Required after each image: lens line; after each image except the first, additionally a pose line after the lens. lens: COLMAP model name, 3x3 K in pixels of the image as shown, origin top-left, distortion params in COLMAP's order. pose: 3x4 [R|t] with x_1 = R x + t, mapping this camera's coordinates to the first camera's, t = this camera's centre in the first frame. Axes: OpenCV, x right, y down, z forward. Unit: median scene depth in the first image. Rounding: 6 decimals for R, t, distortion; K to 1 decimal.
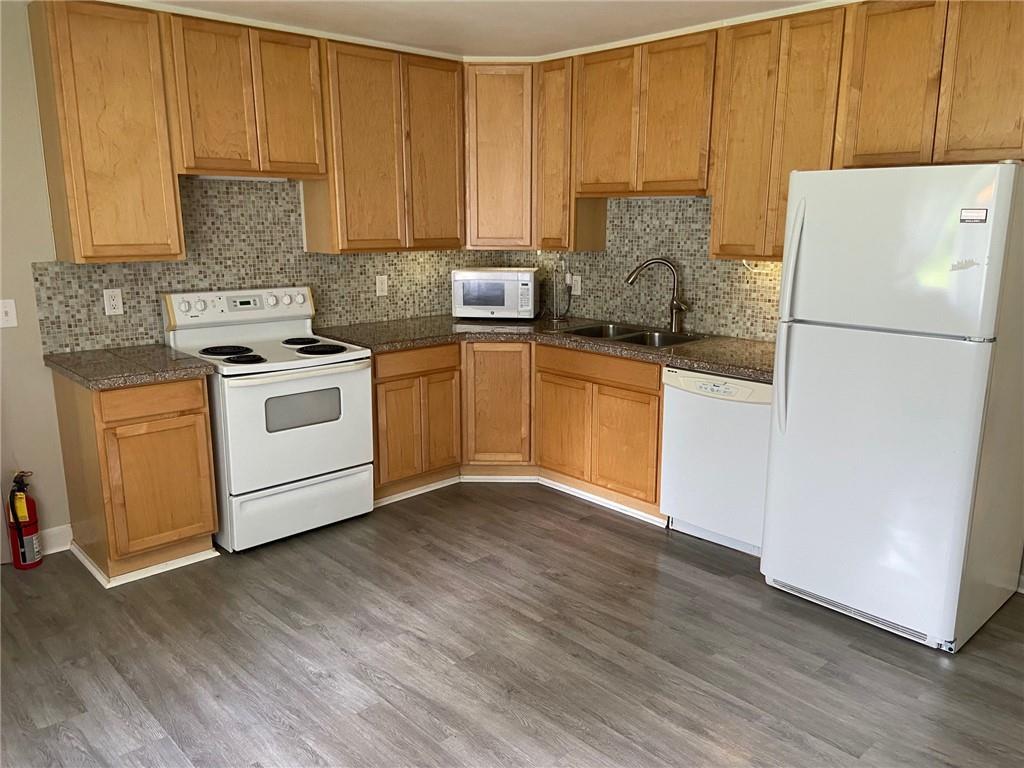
lens RADIAL K [[790.8, 0, 517.8], [0, 790.8, 380.4], [0, 0, 1]] dist [0.074299, -0.002154]
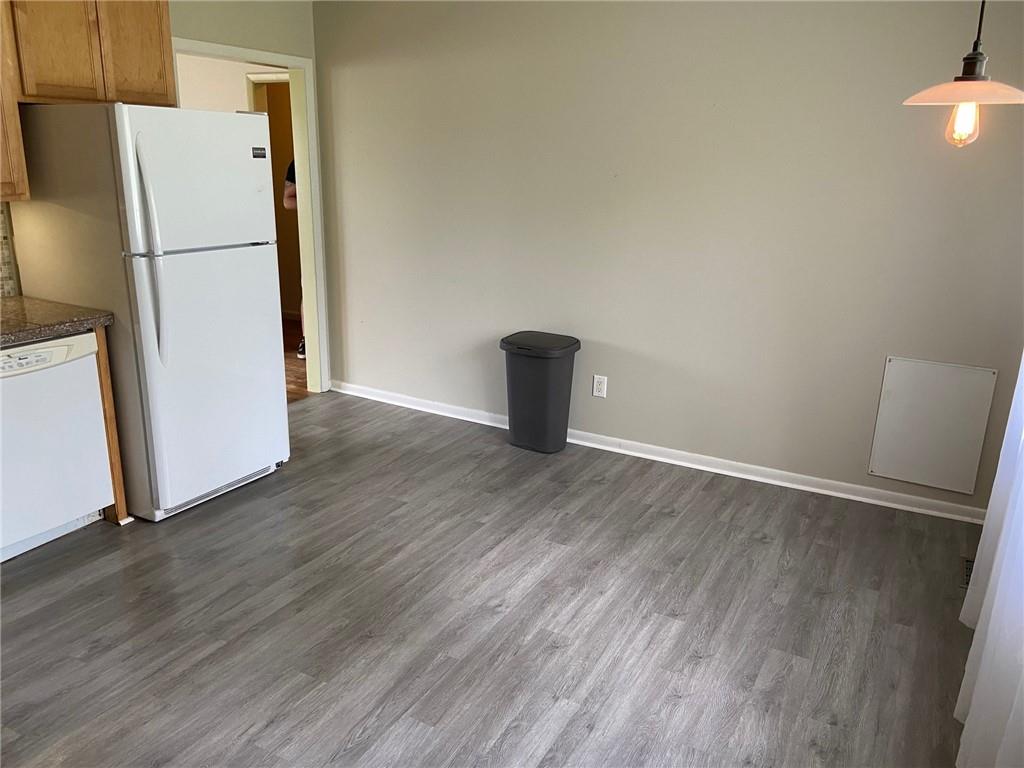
lens RADIAL K [[790.8, 0, 515.8], [0, 790.8, 386.8], [0, 0, 1]] dist [0.074299, -0.002154]
pose [[-0.310079, -0.272423, 0.910844, -0.855055], [0.176163, 0.925011, 0.336632, -0.199907], [-0.934247, 0.264840, -0.238836, 0.935811]]
